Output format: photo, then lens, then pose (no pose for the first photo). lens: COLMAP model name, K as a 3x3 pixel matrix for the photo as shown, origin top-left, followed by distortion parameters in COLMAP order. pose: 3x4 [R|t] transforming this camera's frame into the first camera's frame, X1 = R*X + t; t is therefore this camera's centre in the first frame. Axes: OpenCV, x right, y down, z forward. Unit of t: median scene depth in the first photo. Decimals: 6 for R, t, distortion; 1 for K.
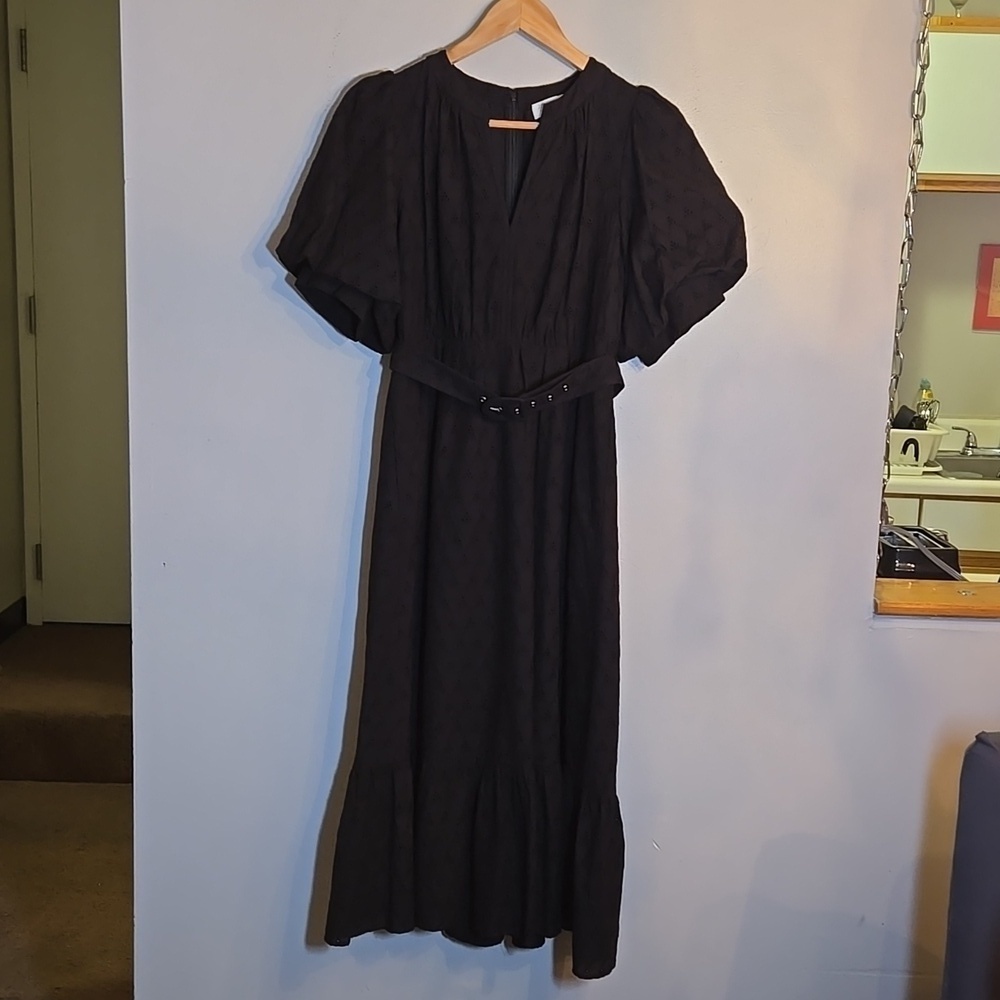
lens RADIAL K [[1436.9, 0, 511.3], [0, 1436.9, 518.5], [0, 0, 1]] dist [0.036589, 0.000000]
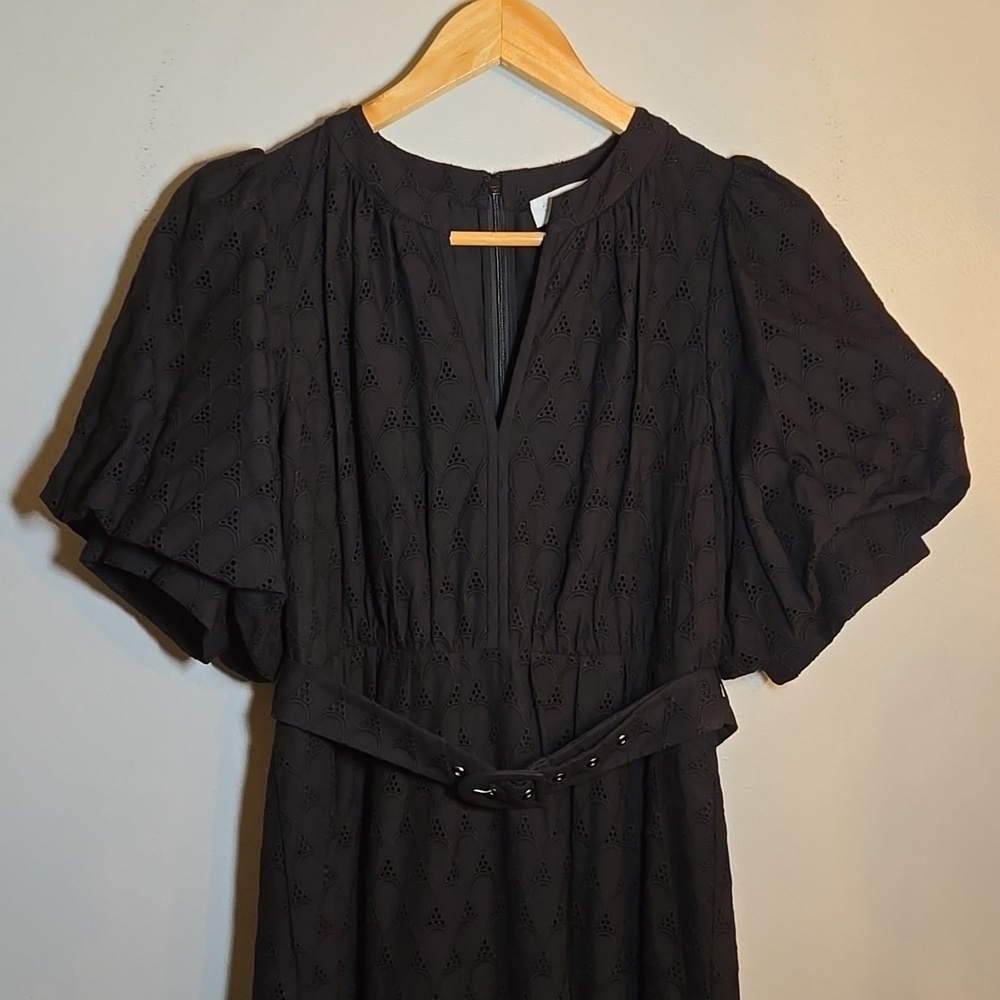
lens RADIAL K [[1436.9, 0, 500.6], [0, 1436.9, 498.7], [0, 0, 1]] dist [0.036589, 0.000000]
pose [[0.998976, -0.043785, 0.011381, -0.007111], [0.044884, 0.990758, -0.128000, -0.112510], [-0.005672, 0.128380, 0.991709, 0.493376]]
